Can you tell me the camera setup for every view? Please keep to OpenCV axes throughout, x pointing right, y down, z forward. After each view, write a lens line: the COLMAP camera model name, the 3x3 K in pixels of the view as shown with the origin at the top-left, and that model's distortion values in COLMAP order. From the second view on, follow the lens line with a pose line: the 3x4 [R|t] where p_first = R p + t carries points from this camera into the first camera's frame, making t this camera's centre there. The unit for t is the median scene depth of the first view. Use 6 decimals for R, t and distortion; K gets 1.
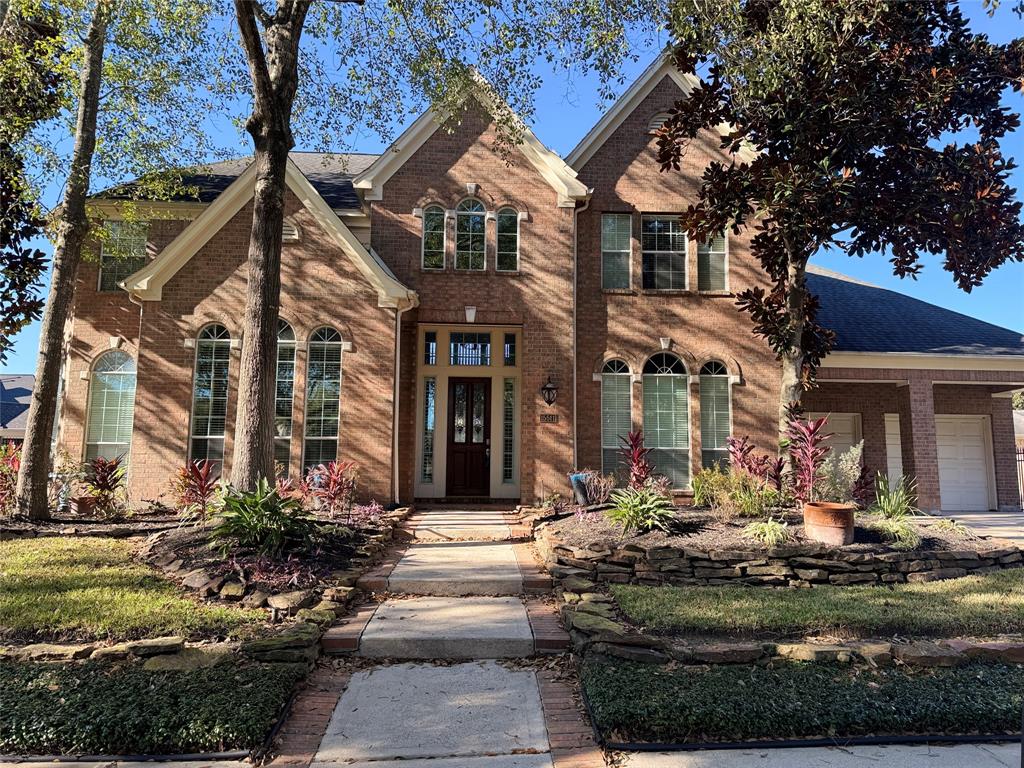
lens RADIAL K [[717.0, 0, 510.4], [0, 717.0, 386.0], [0, 0, 1]] dist [0.061000, -0.005202]
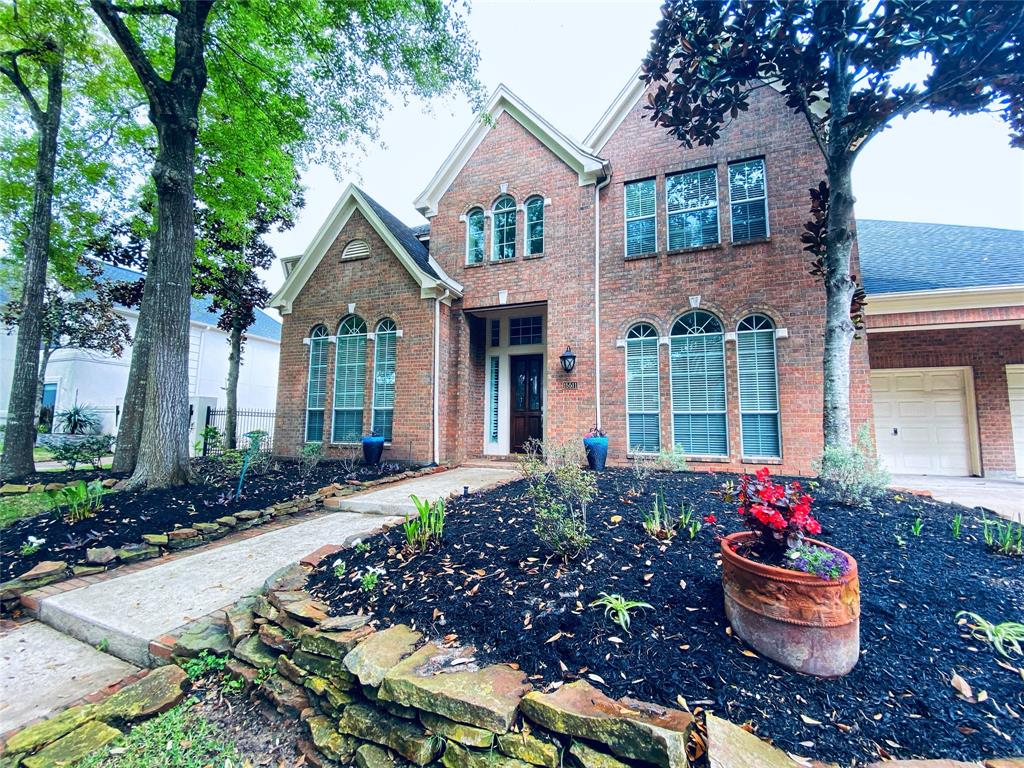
lens RADIAL K [[417.0, 0, 512.8], [0, 417.0, 386.8], [0, 0, 1]] dist [-0.003728, -0.002280]
pose [[0.915369, -0.043448, -0.400264, 0.218975], [0.052272, 0.998571, 0.011148, 0.035750], [0.399208, -0.031127, 0.916332, 0.406163]]
